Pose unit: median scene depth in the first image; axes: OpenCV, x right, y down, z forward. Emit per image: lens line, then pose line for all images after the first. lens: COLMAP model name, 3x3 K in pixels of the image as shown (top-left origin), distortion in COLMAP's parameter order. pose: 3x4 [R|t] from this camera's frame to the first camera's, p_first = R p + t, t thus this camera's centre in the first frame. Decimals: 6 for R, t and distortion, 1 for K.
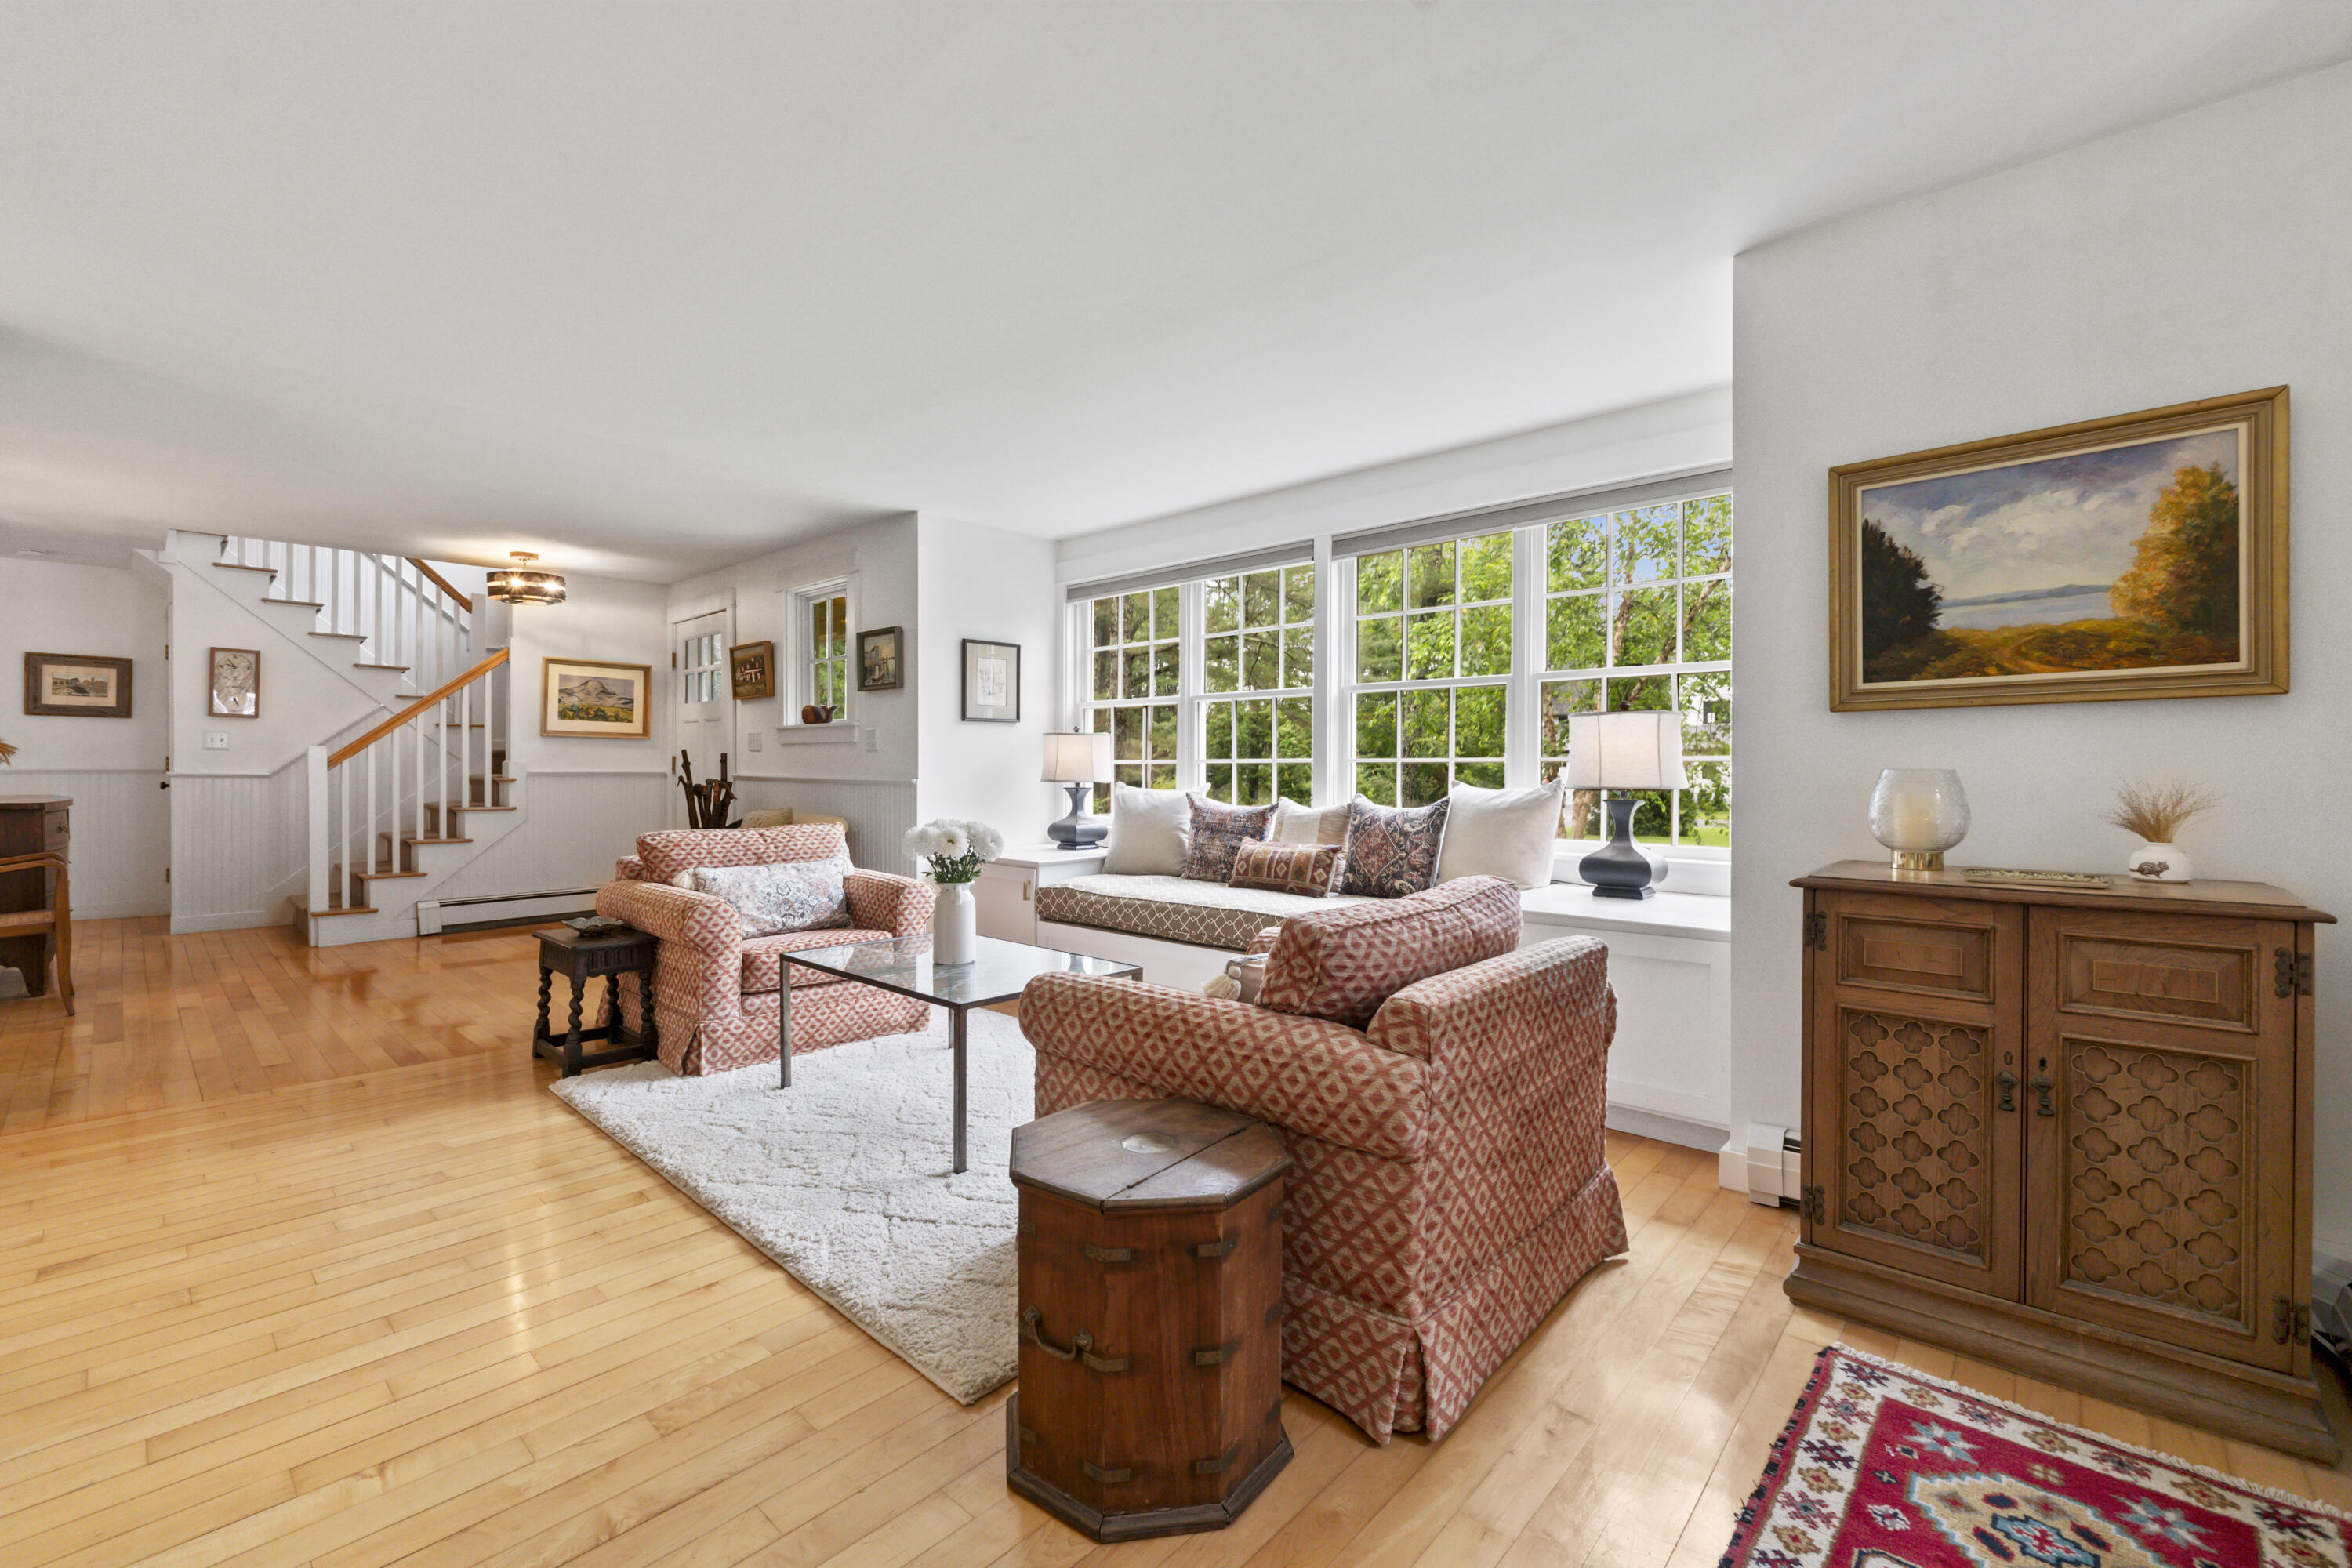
lens RADIAL K [[982.6, 0, 1172.7], [0, 982.6, 771.0], [0, 0, 1]] dist [-0.002944, -0.000945]
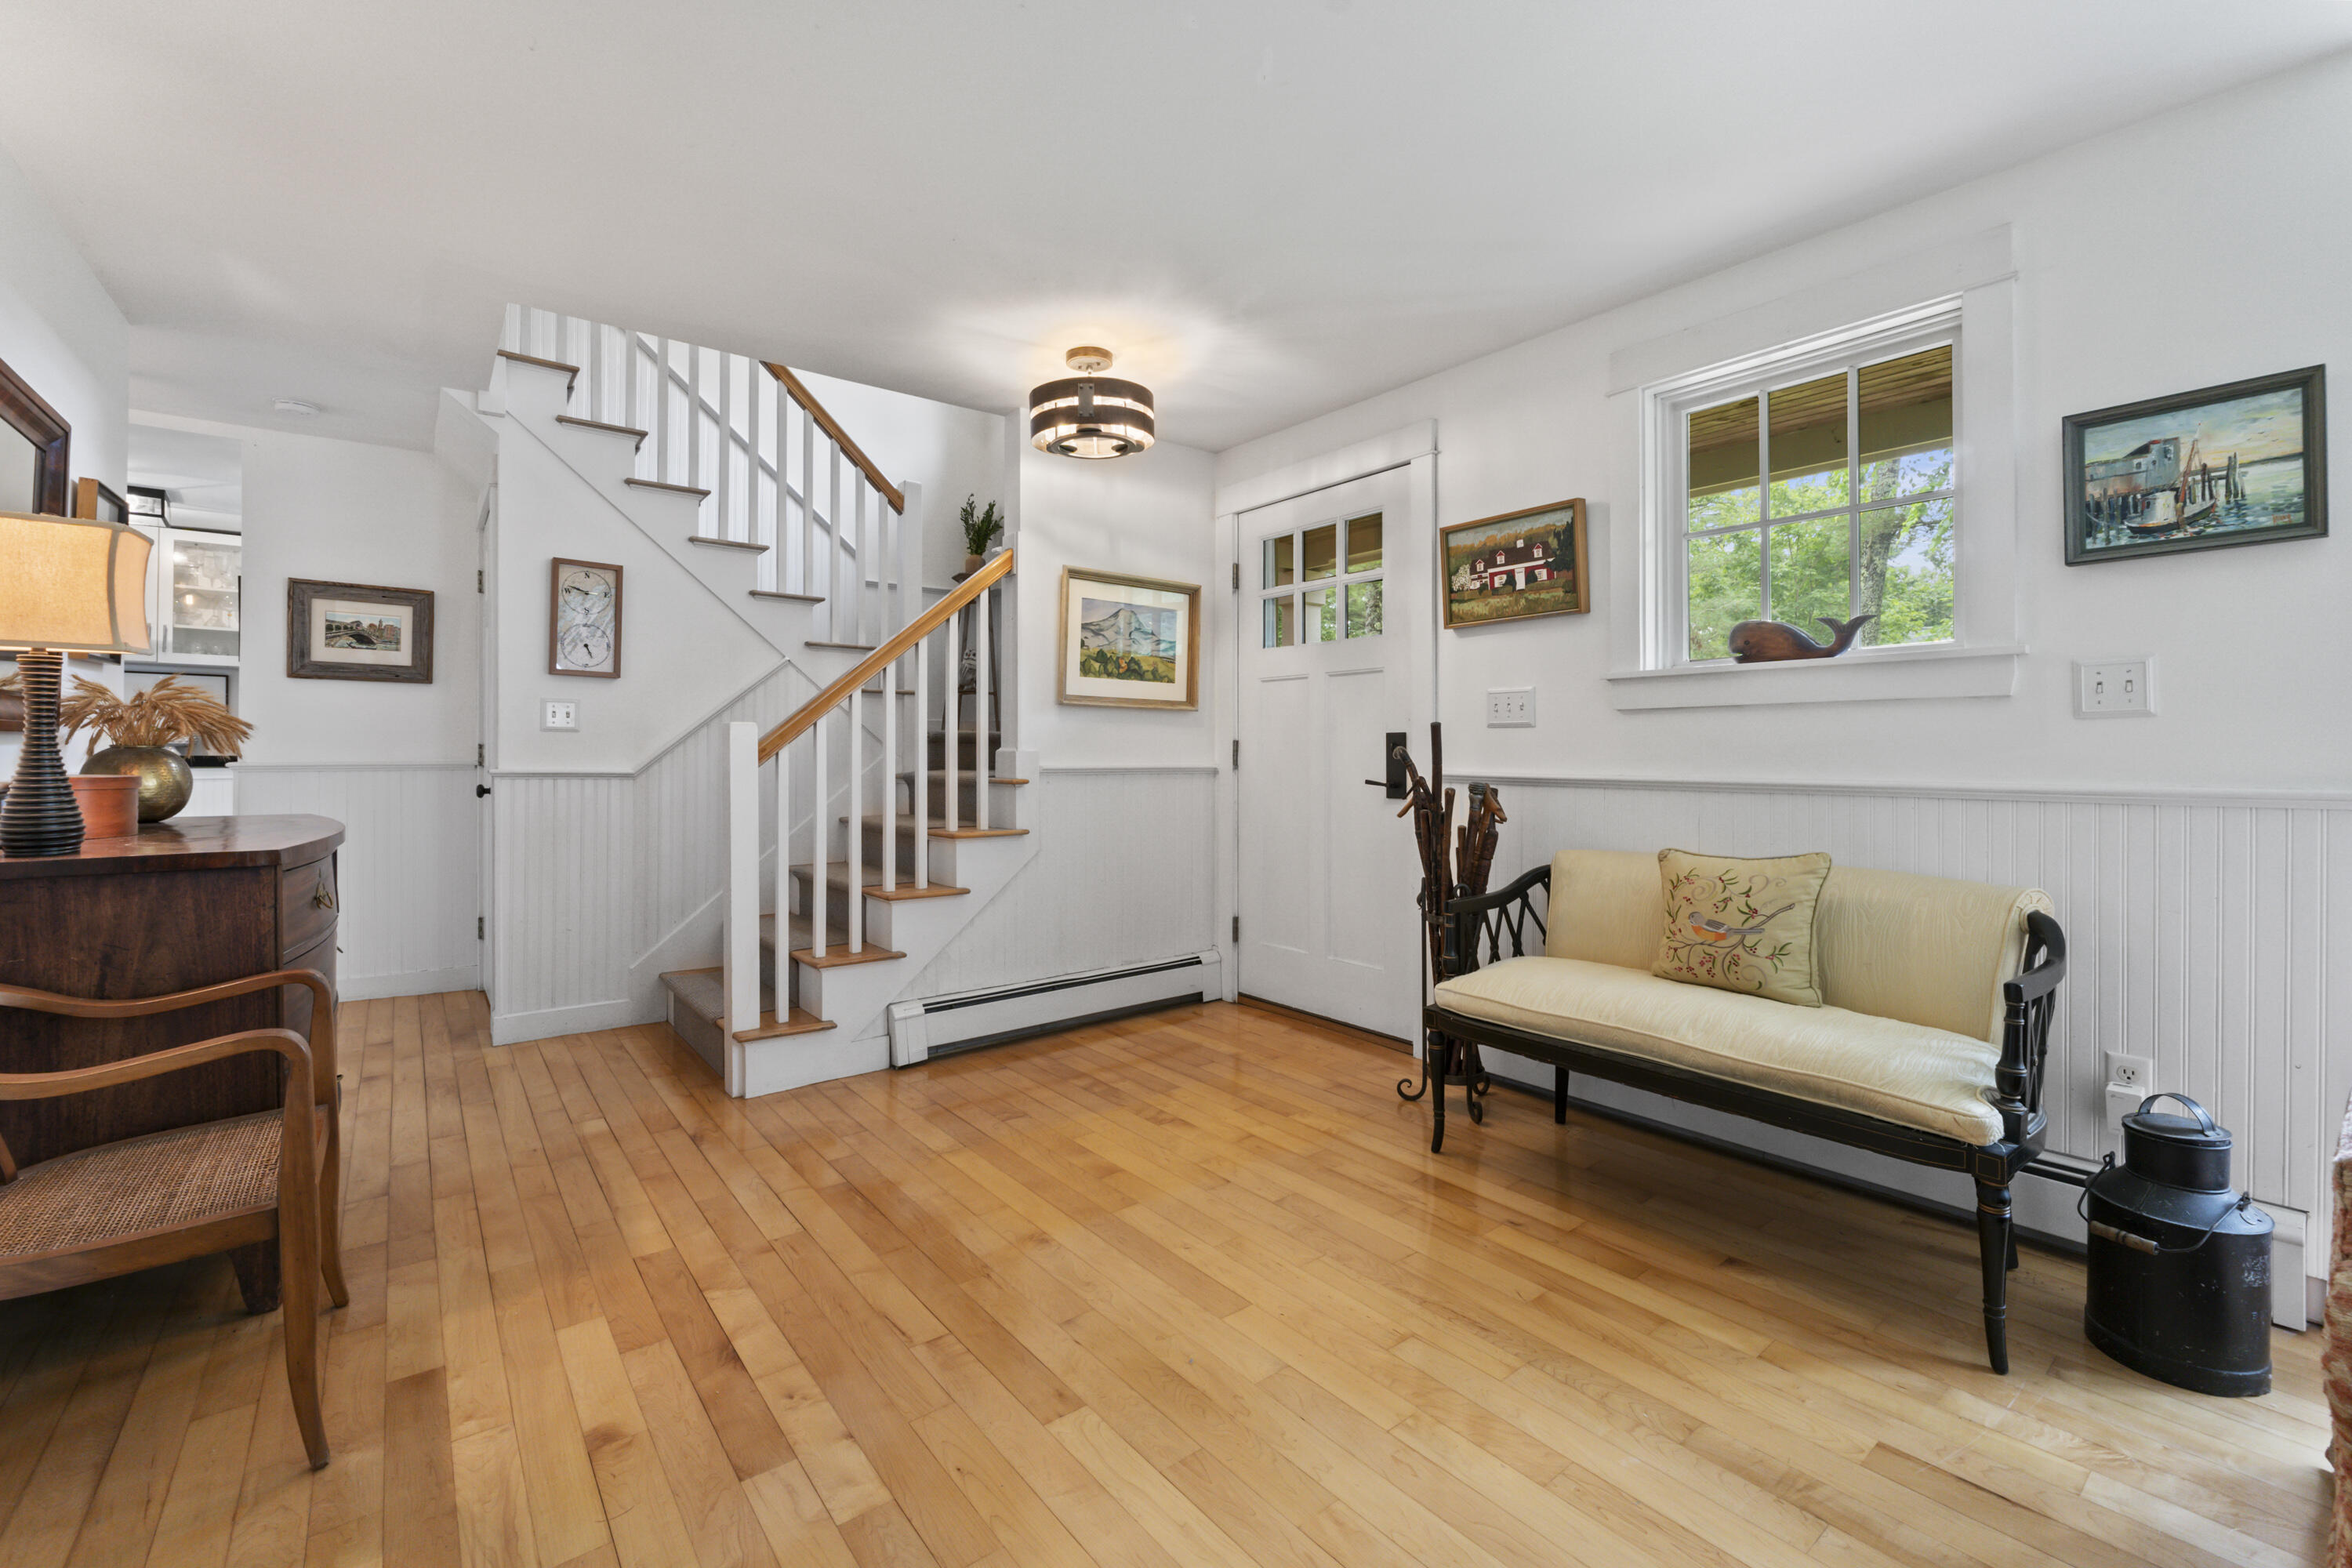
lens RADIAL K [[996.5, 0, 1168.3], [0, 996.5, 757.7], [0, 0, 1]] dist [-0.001404, -0.000430]
pose [[0.986498, -0.001796, -0.163762, -0.530932], [0.001090, 0.999990, -0.004405, -0.002421], [0.163768, 0.004167, 0.986490, 0.479779]]
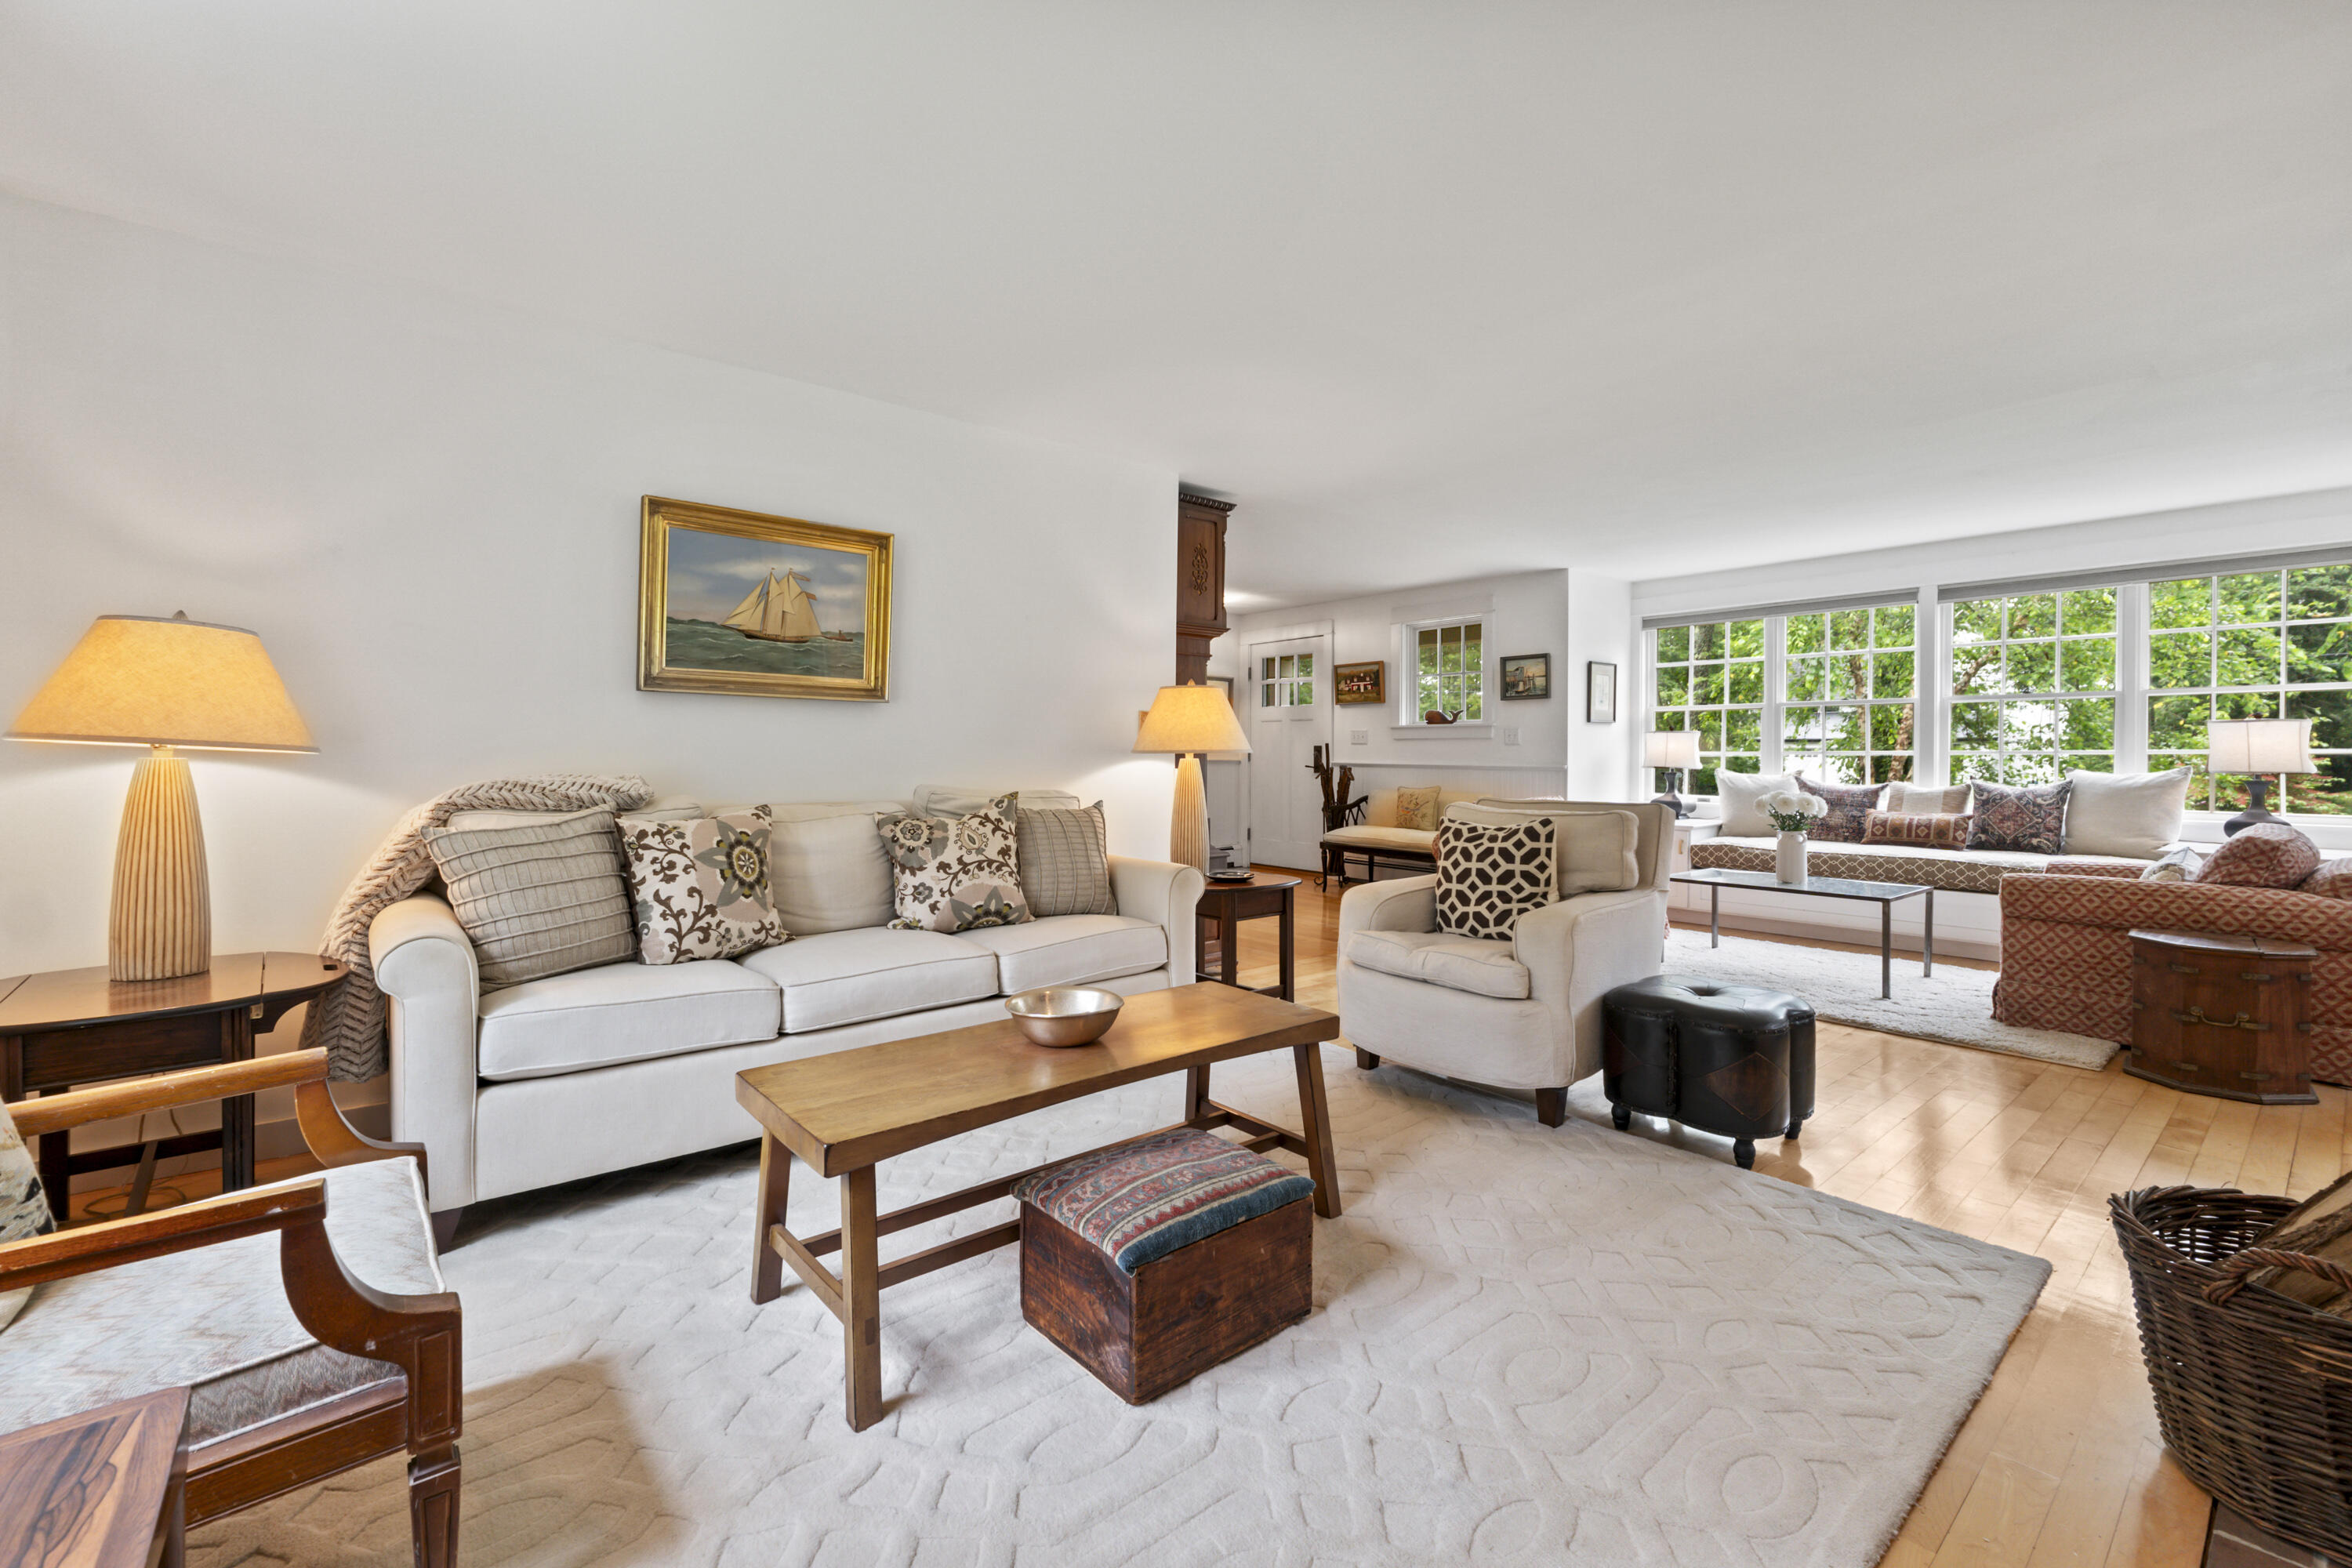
lens RADIAL K [[993.4, 0, 1184.2], [0, 993.4, 759.8], [0, 0, 1]] dist [-0.001777, -0.000344]
pose [[0.992242, 0.002637, -0.124295, -0.507331], [-0.002718, 0.999996, -0.000484, 0.001783], [0.124293, 0.000818, 0.992245, -0.352054]]
